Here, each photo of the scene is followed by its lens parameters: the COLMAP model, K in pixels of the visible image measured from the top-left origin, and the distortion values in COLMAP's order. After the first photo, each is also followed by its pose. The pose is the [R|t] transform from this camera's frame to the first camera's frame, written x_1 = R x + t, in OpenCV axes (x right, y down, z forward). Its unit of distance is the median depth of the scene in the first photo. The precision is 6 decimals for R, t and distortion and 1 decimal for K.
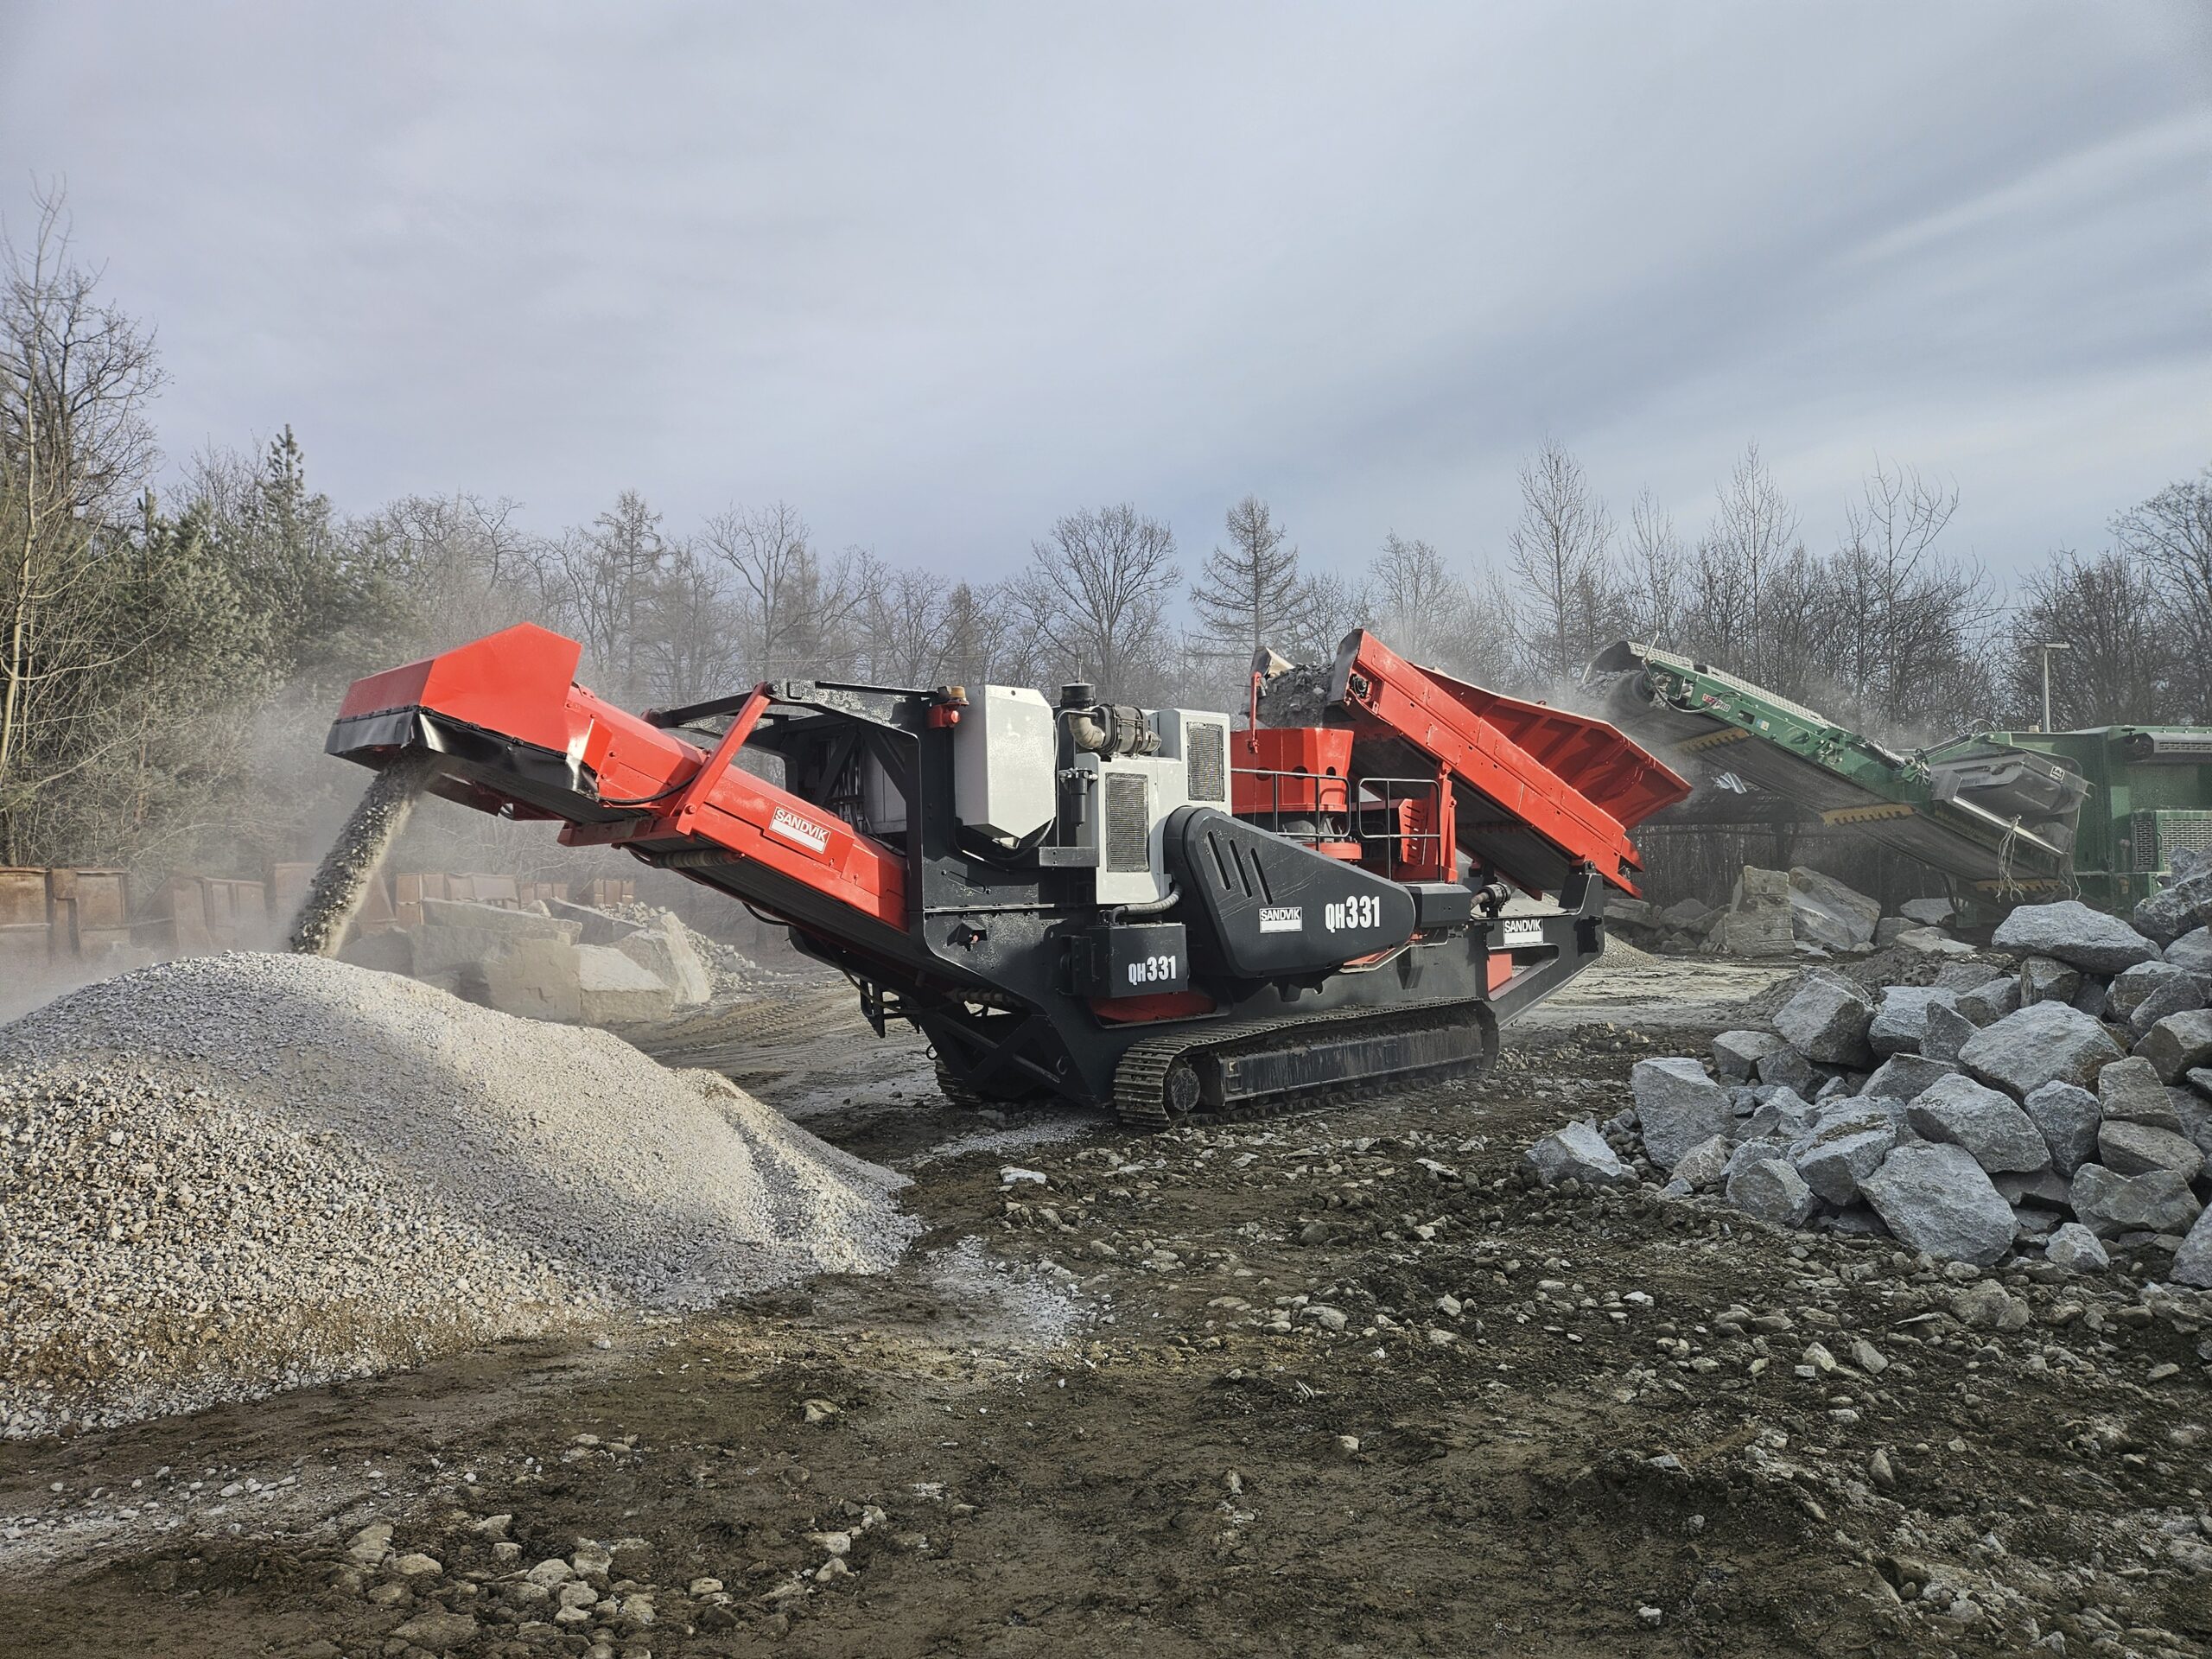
lens RADIAL K [[1462.7, 0, 1091.4], [0, 1462.7, 827.0], [0, 0, 1]] dist [0.093193, -0.088778]
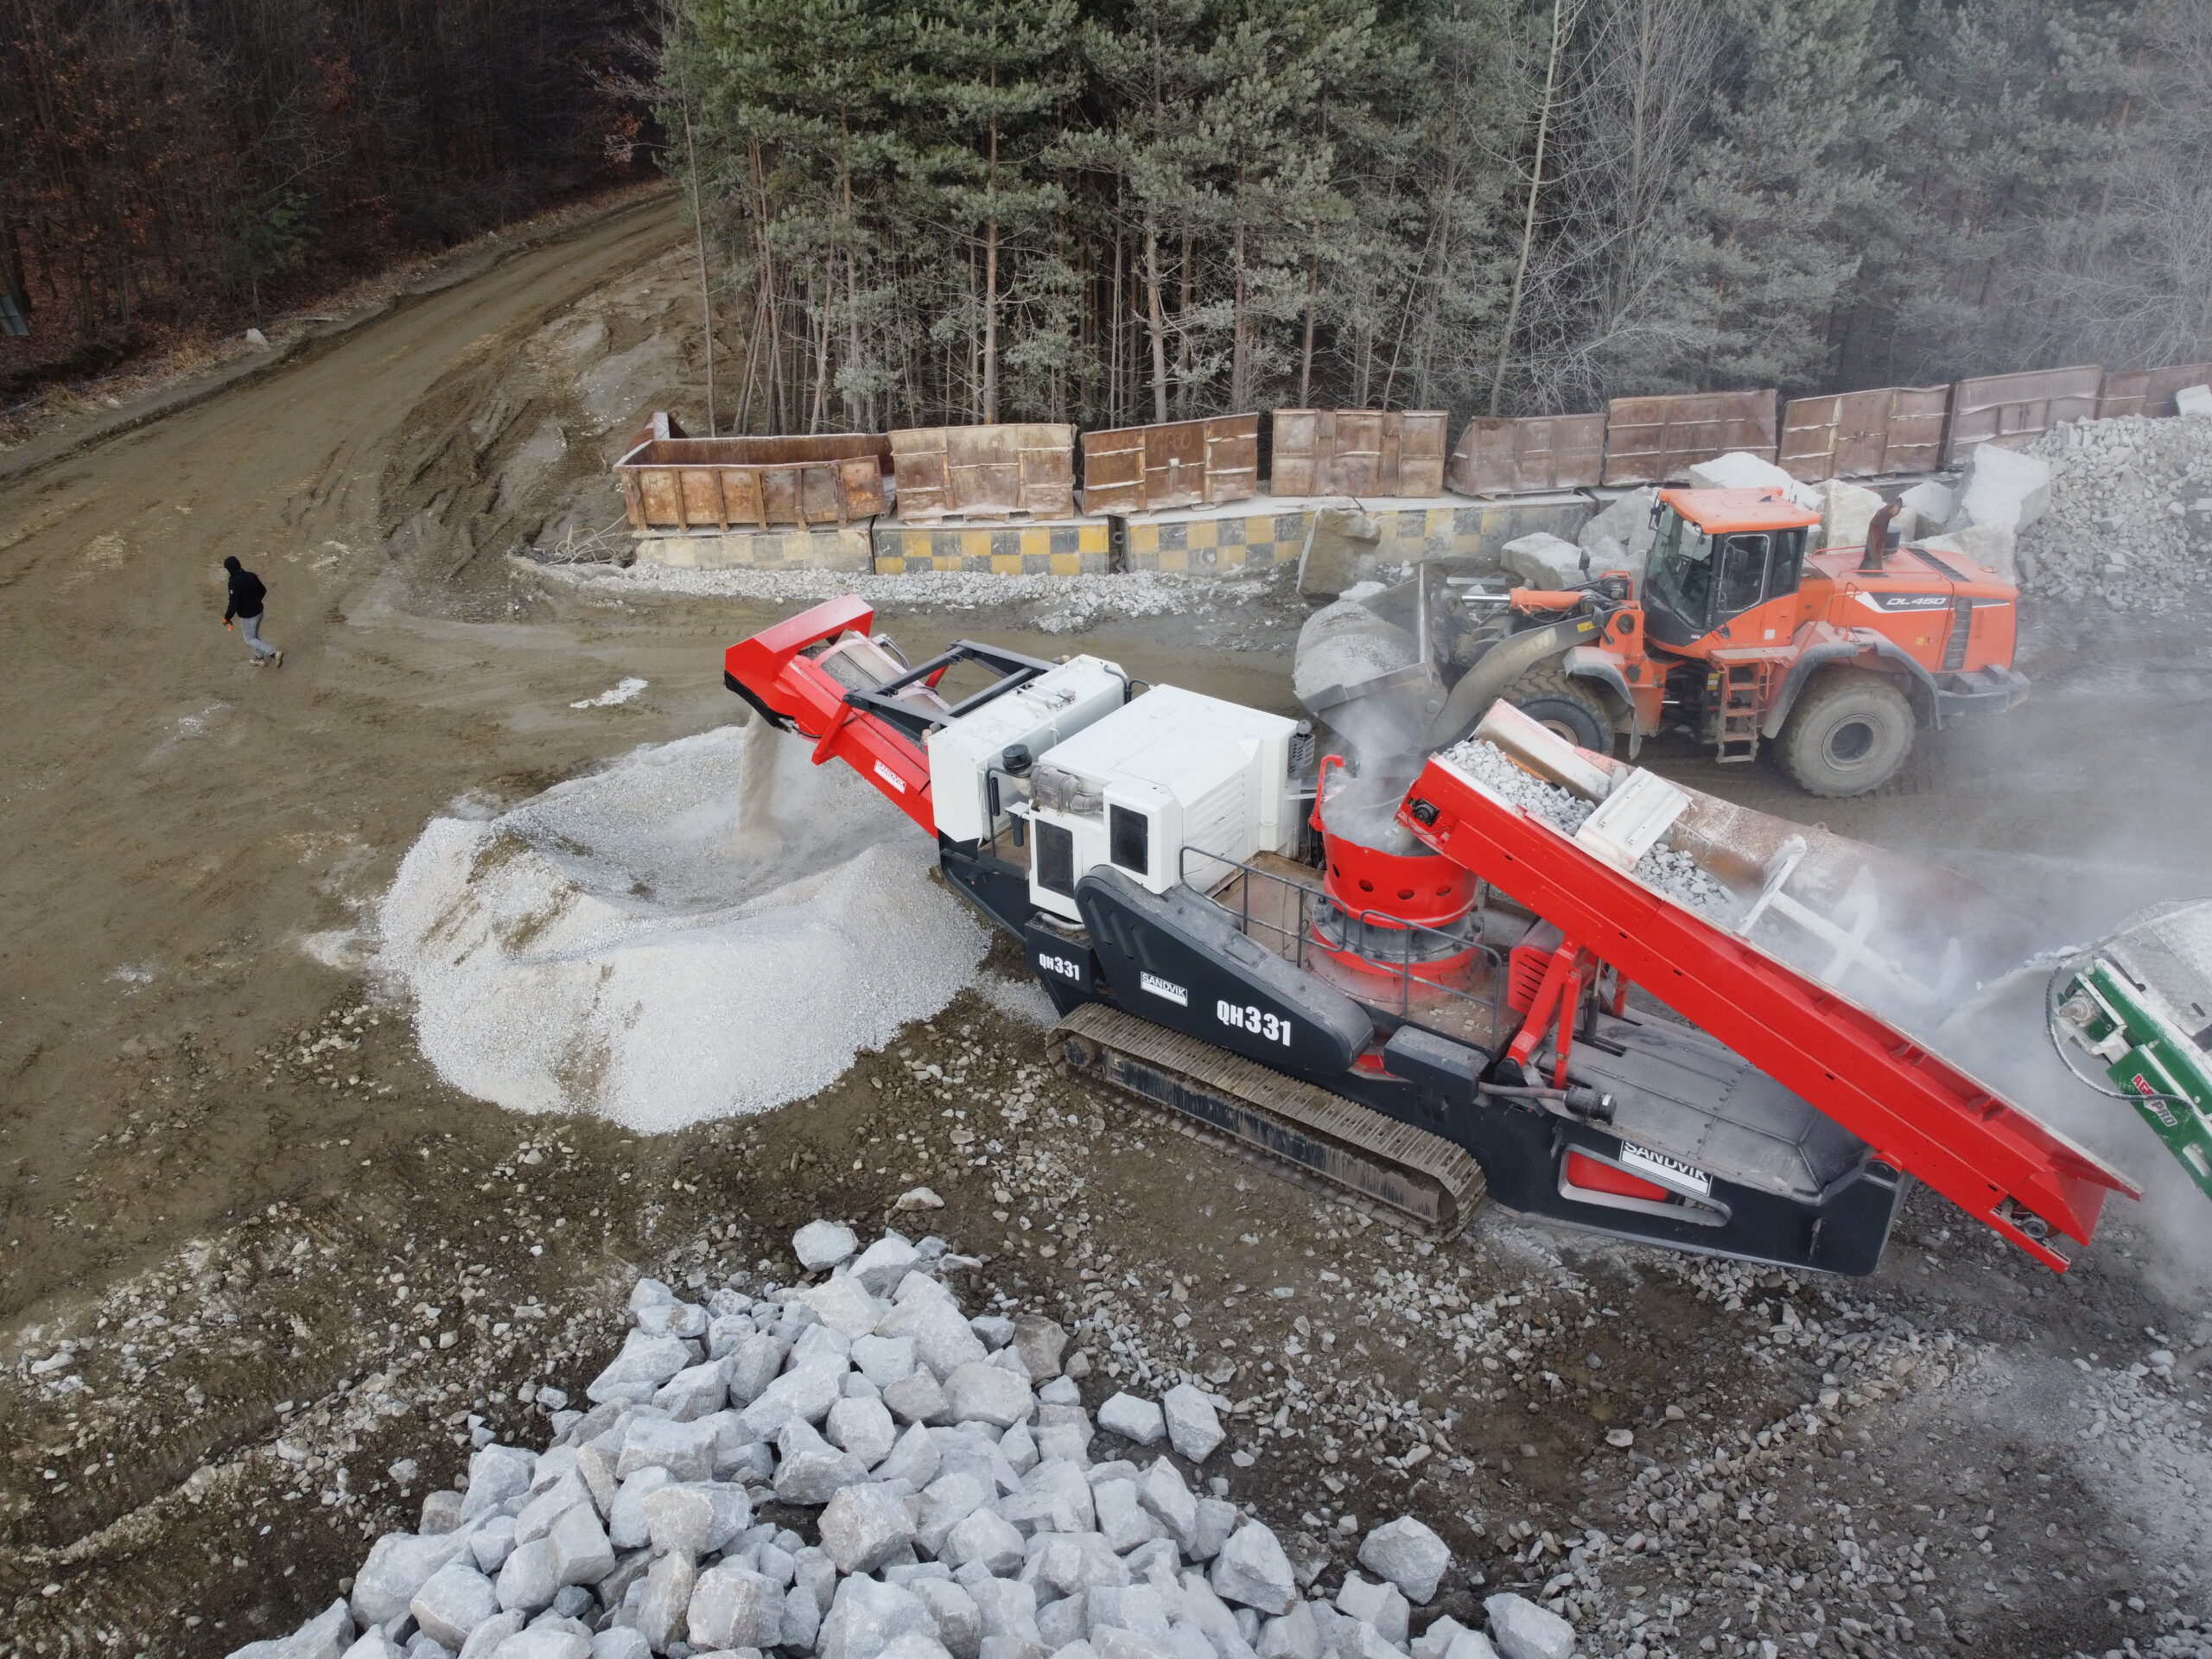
lens RADIAL K [[1675.1, 0, 1106.0], [0, 1675.1, 829.5], [0, 0, 1]] dist [0.007642, -0.005613]
pose [[0.186293, 0.499117, -0.846273, 1.233175], [0.065866, 0.853069, 0.517624, -0.763359], [0.980284, -0.152170, 0.126046, 0.865879]]
